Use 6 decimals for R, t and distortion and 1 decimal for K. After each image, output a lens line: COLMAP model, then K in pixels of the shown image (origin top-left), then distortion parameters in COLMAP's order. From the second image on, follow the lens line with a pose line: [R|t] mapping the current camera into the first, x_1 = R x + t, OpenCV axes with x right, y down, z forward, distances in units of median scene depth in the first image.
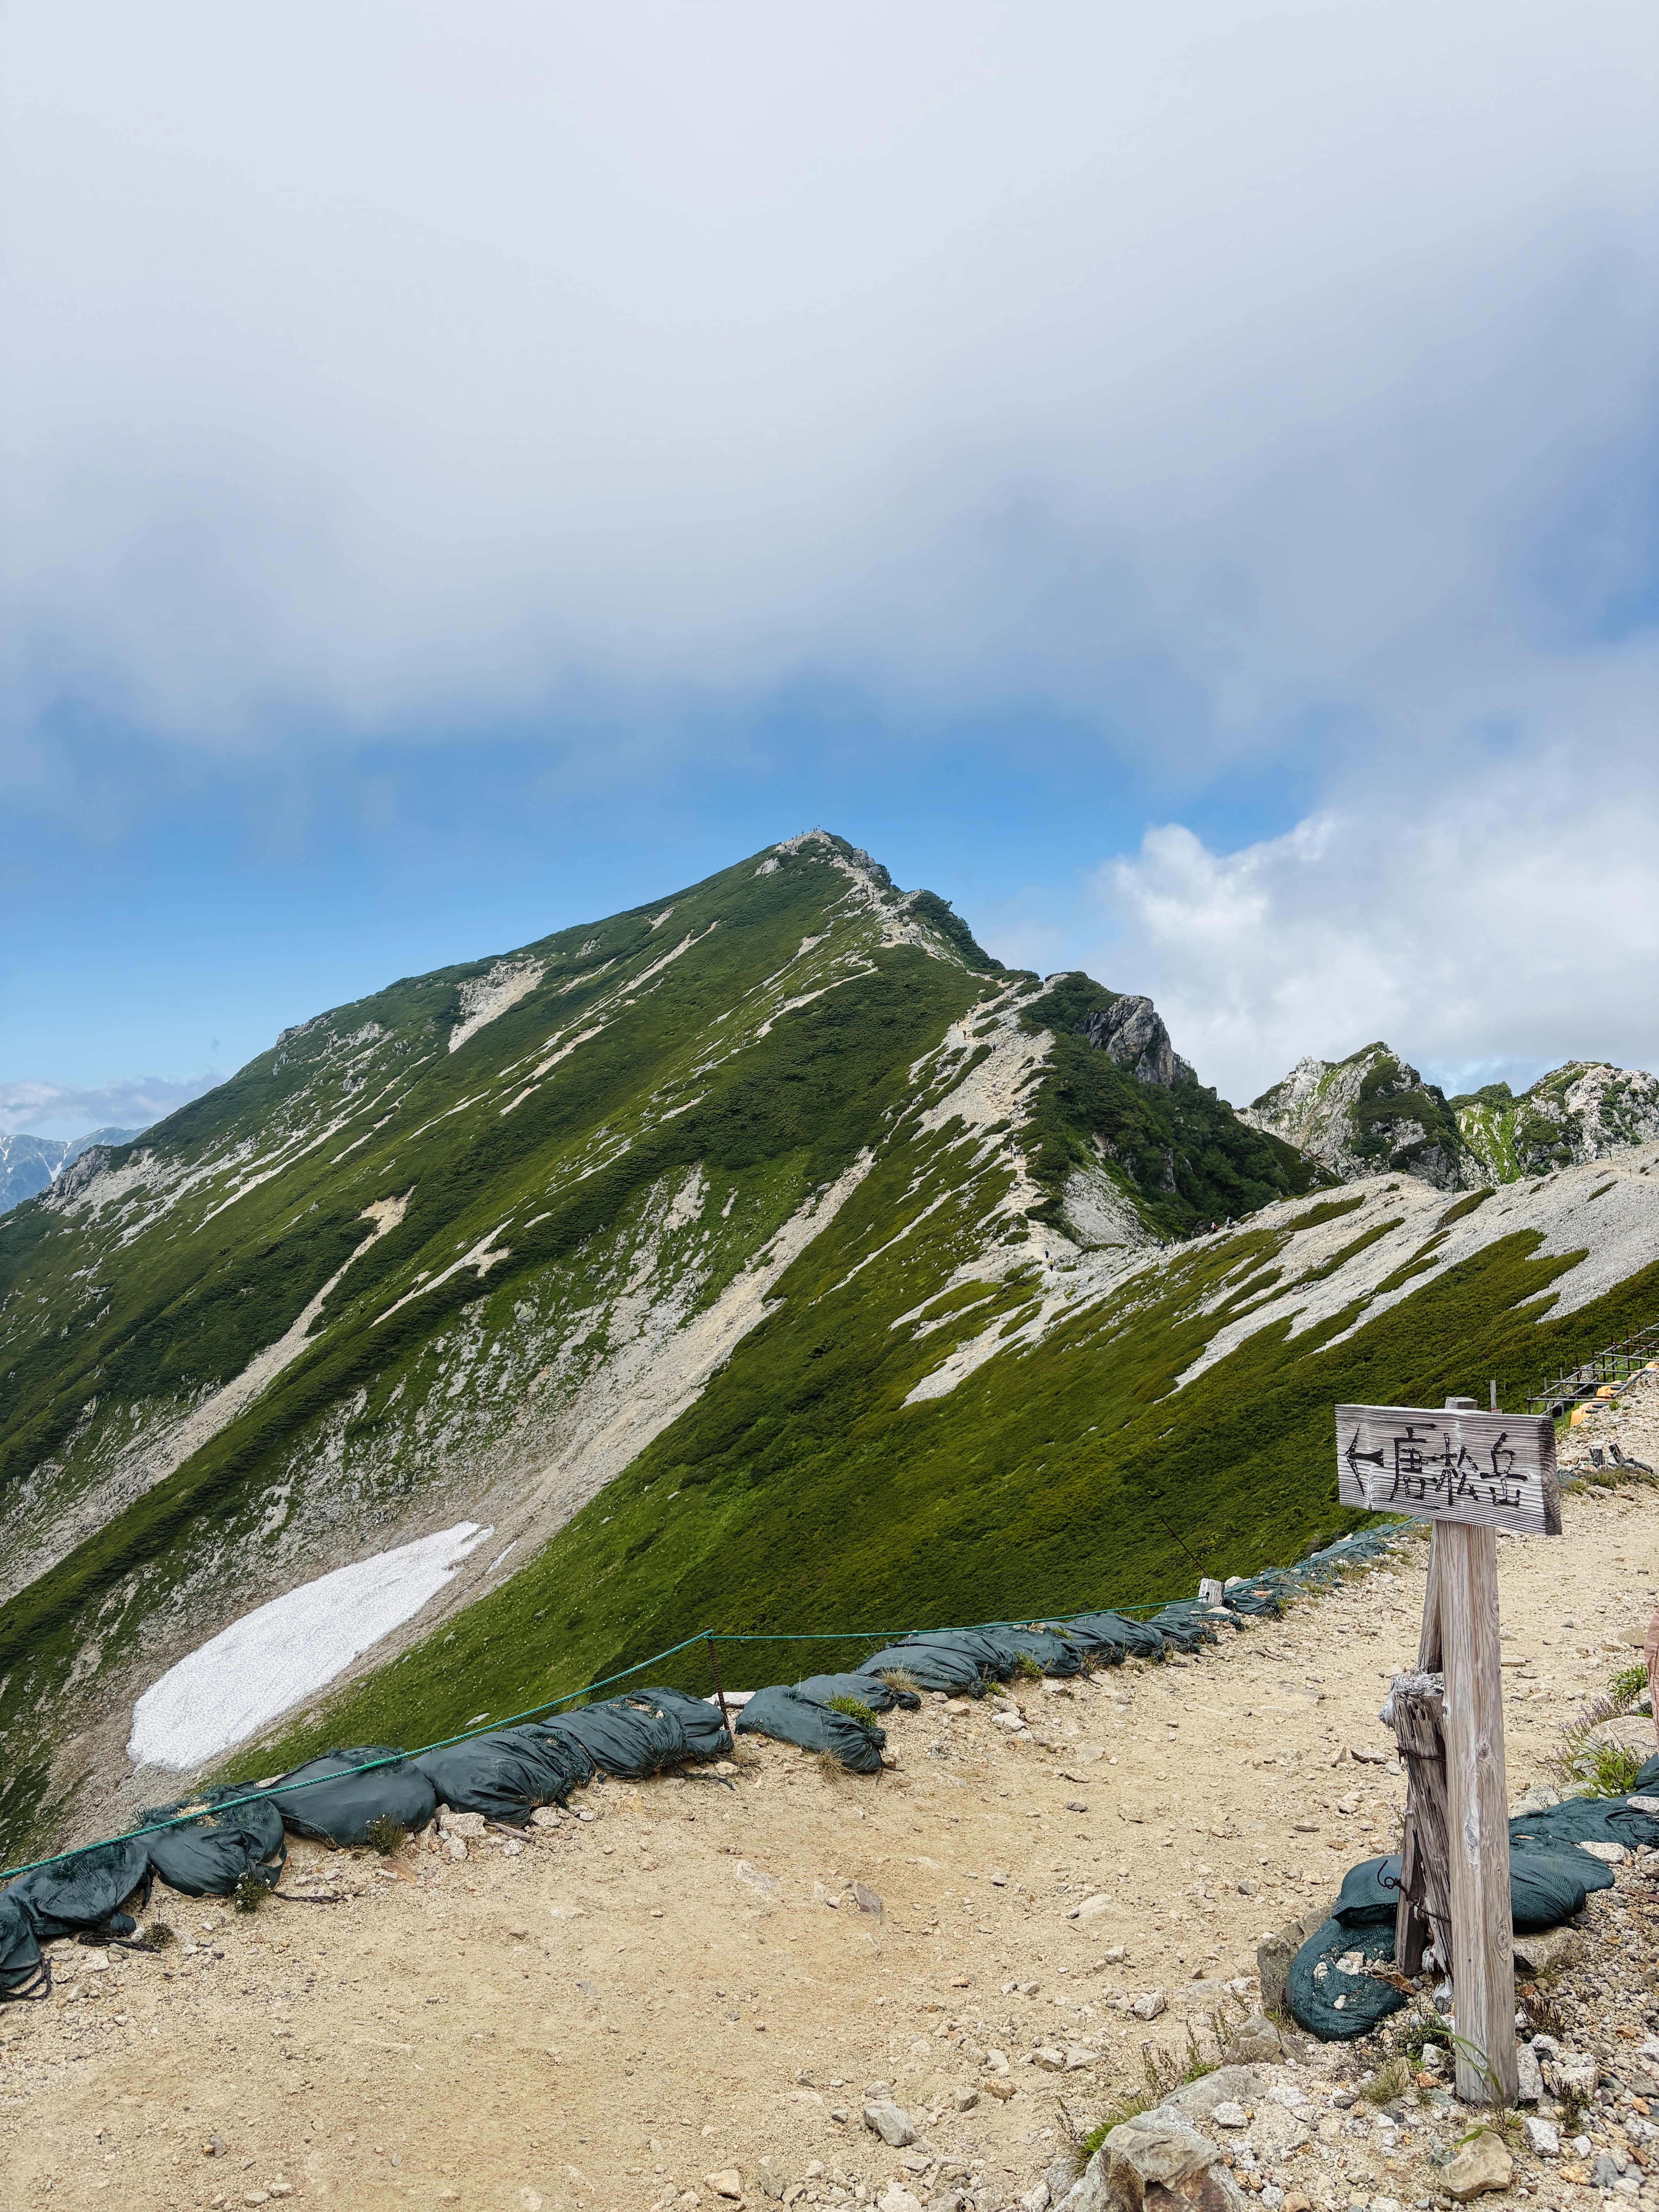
lens RADIAL K [[1638.4, 0, 861.4], [0, 1638.4, 1102.7], [0, 0, 1]] dist [0.006998, -0.003168]
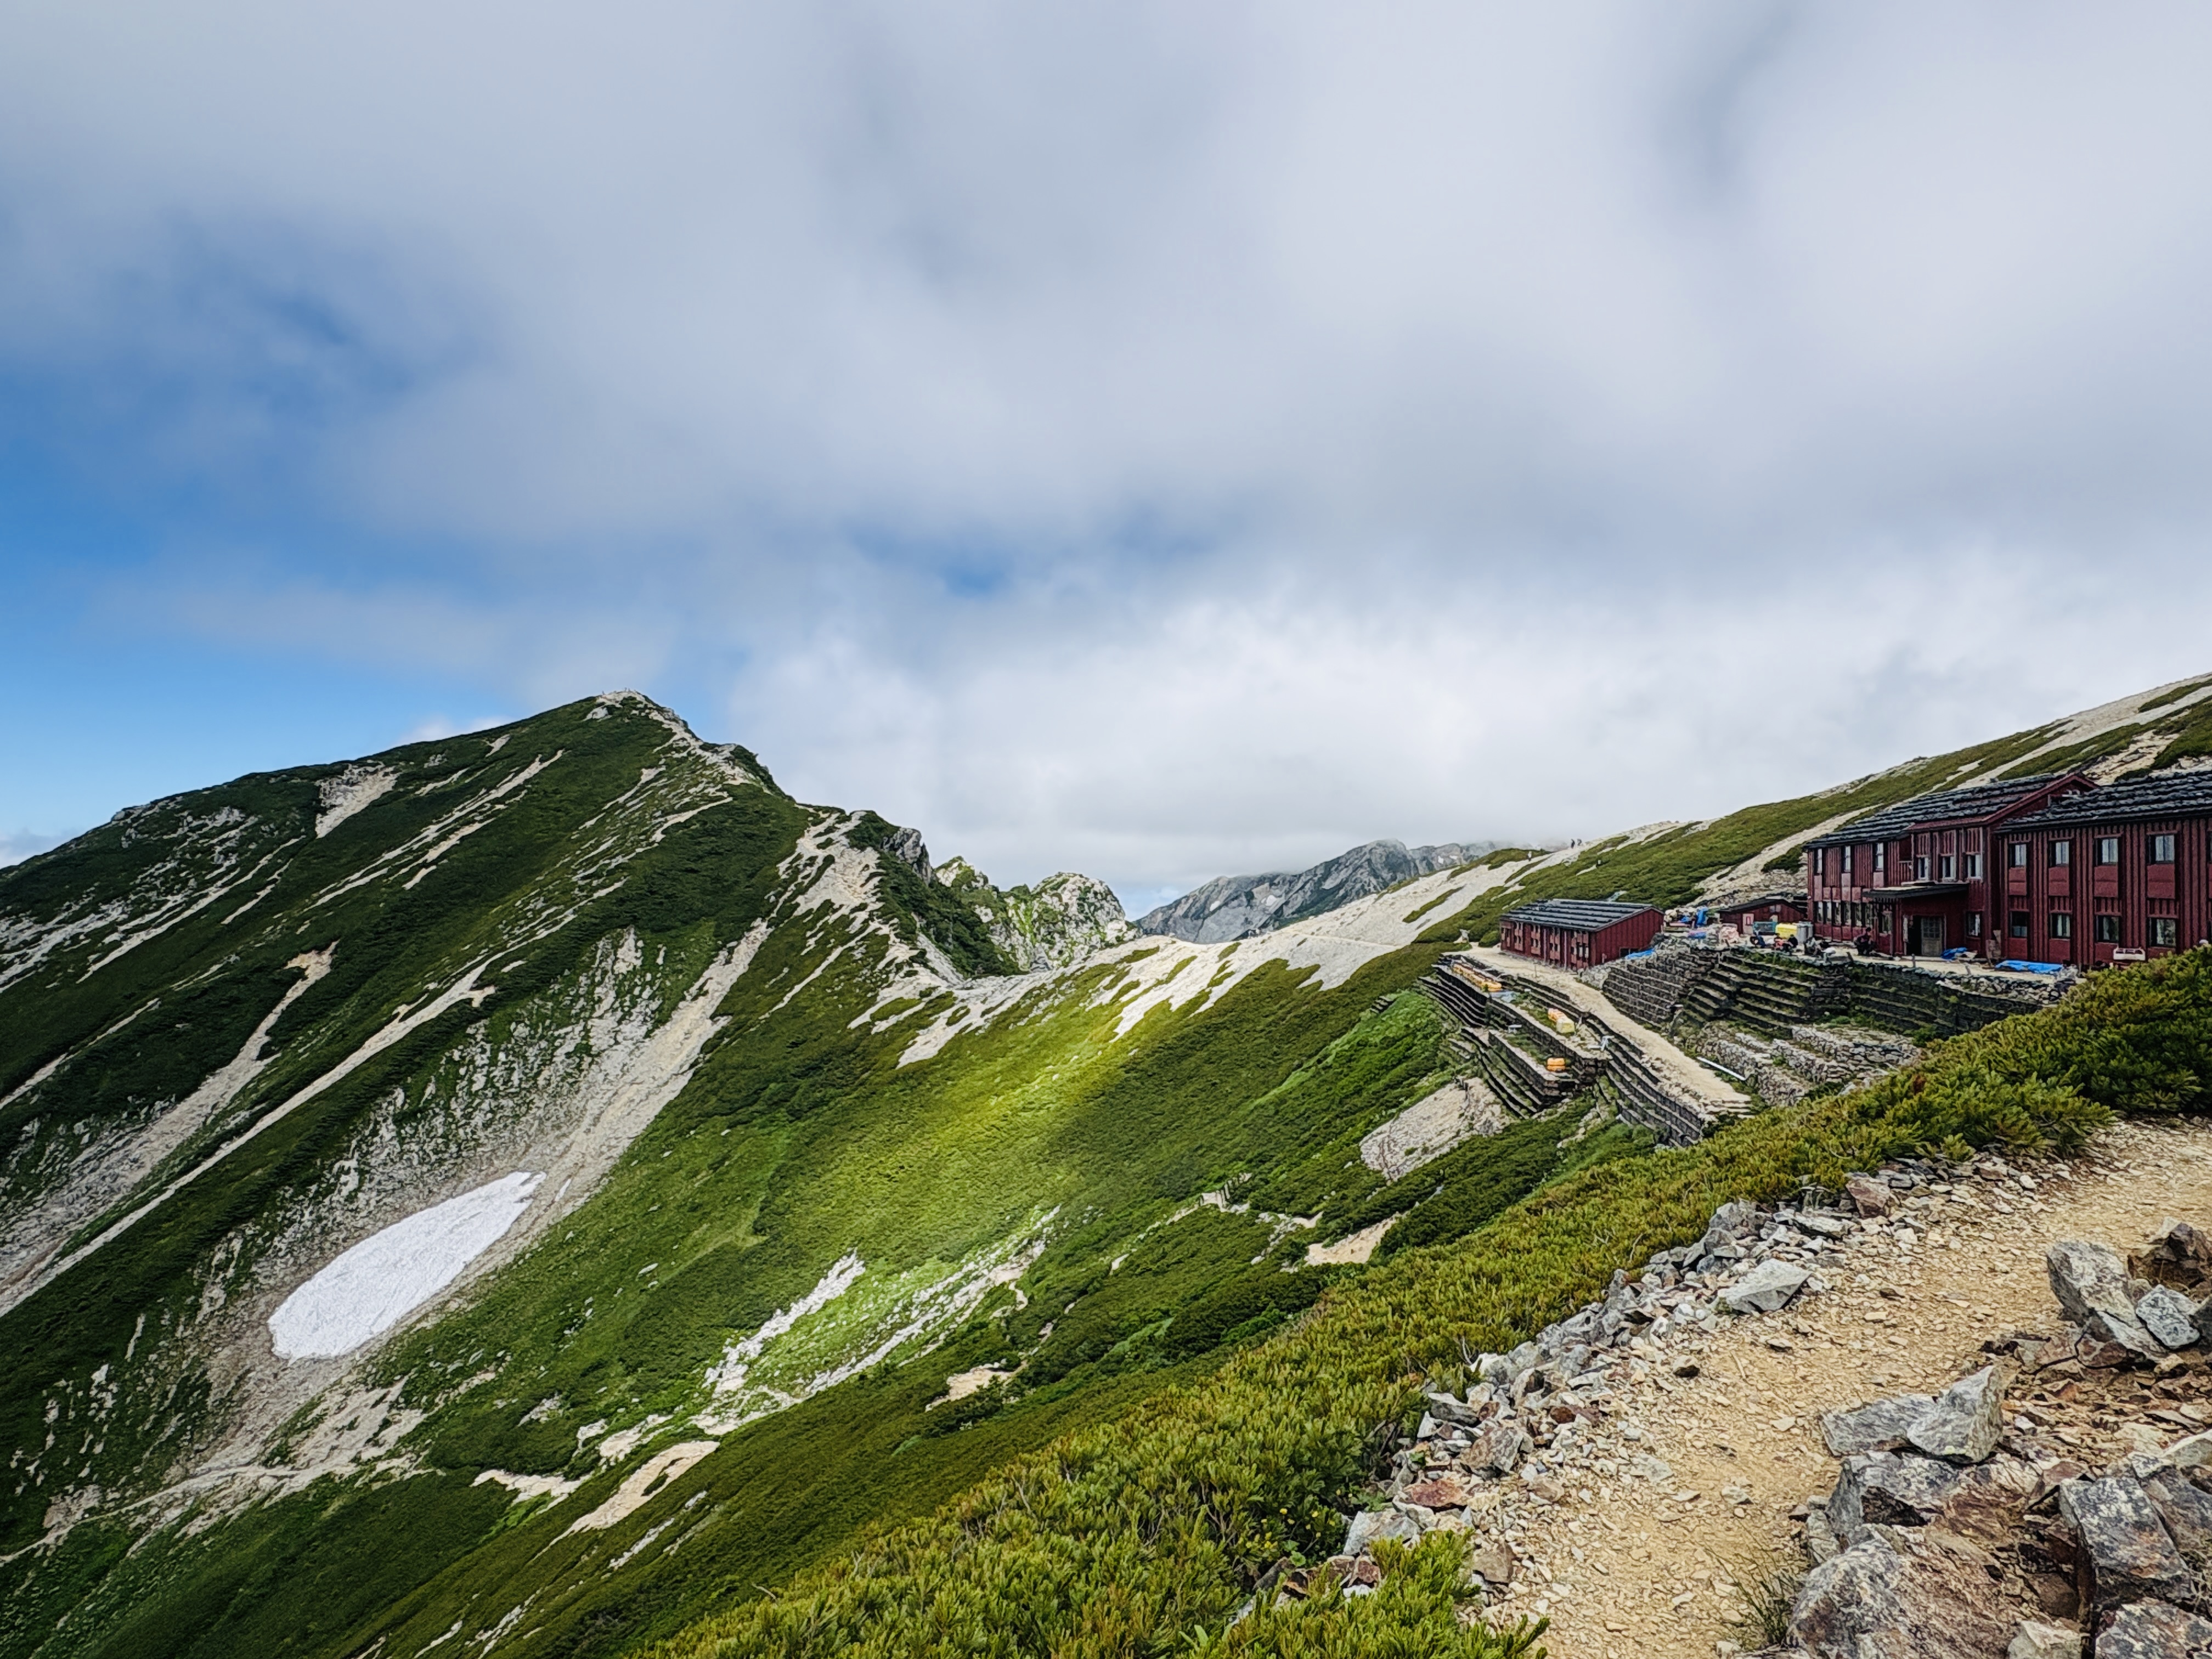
lens RADIAL K [[1224.3, 0, 1106.0], [0, 1224.3, 829.5], [0, 0, 1]] dist [0.002154, 0.001510]
pose [[0.886412, 0.054078, 0.459727, -0.231800], [-0.030131, 0.997787, -0.059273, 0.001934], [-0.461915, 0.038688, 0.886080, -0.162566]]
